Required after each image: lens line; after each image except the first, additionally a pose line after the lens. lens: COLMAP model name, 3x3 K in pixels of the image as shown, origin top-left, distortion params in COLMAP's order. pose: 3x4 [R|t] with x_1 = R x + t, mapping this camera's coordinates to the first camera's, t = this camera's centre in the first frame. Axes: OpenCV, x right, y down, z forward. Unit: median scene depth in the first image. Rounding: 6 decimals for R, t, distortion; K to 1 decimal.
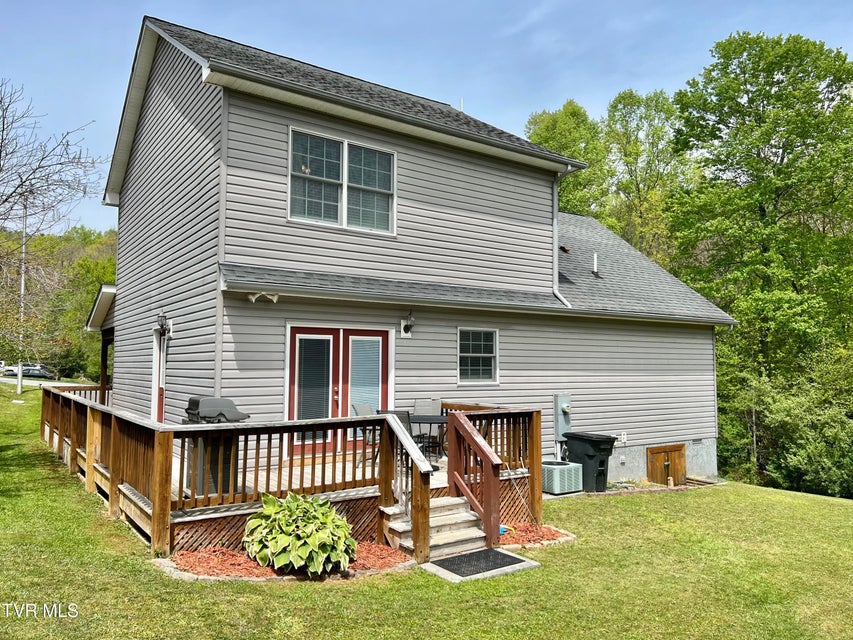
lens RADIAL K [[639.6, 0, 432.8], [0, 639.6, 323.5], [0, 0, 1]] dist [0.068765, -0.088882]
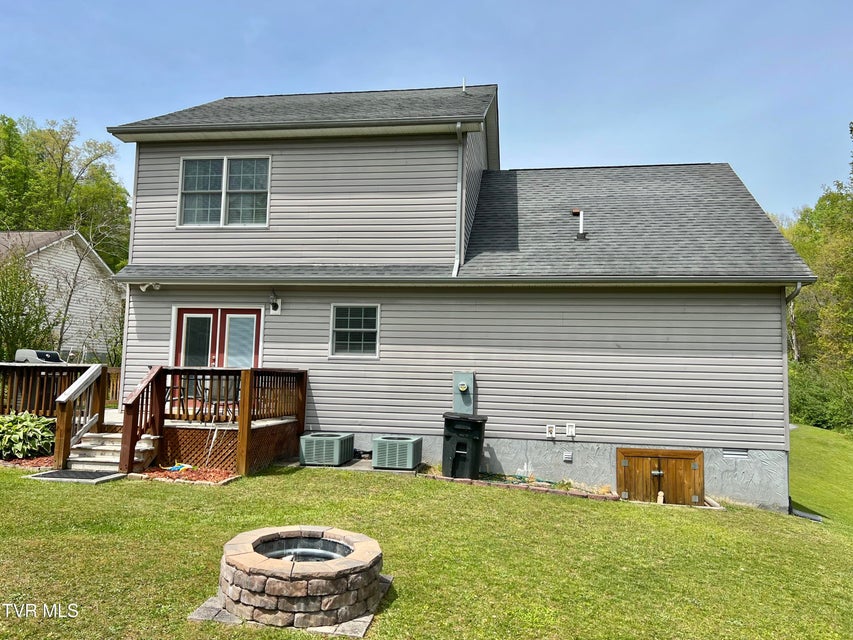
lens RADIAL K [[639.6, 0, 425.9], [0, 639.6, 324.1], [0, 0, 1]] dist [0.068765, -0.088882]
pose [[0.718392, -0.048336, -0.693957, 0.957305], [0.022428, 0.998674, -0.046343, 0.099731], [0.695277, 0.017728, 0.718523, 0.370511]]
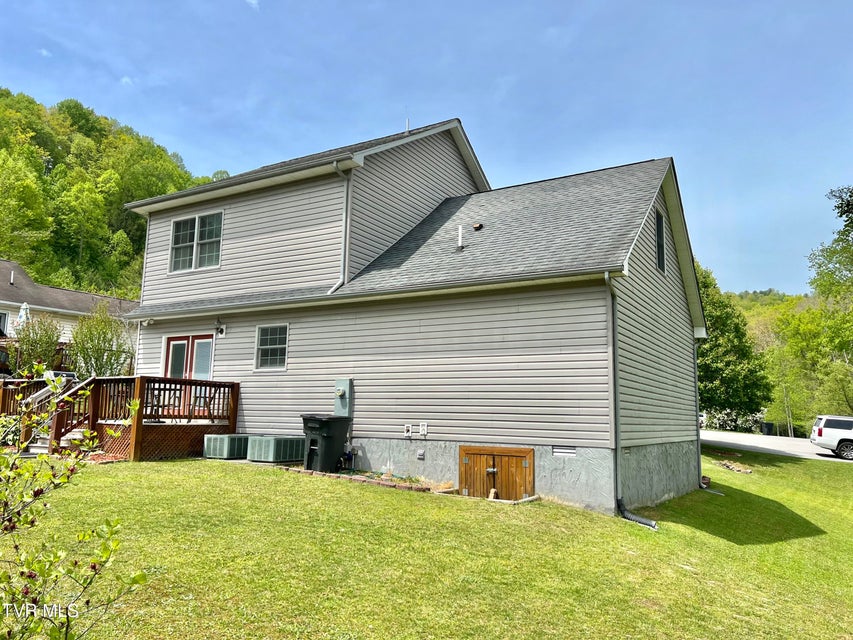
lens RADIAL K [[639.6, 0, 429.2], [0, 639.6, 317.5], [0, 0, 1]] dist [0.068765, -0.088882]
pose [[0.410829, -0.137382, -0.901302, 1.428225], [0.042908, 0.990400, -0.131405, 0.184337], [0.910702, 0.015312, 0.412780, 0.843857]]
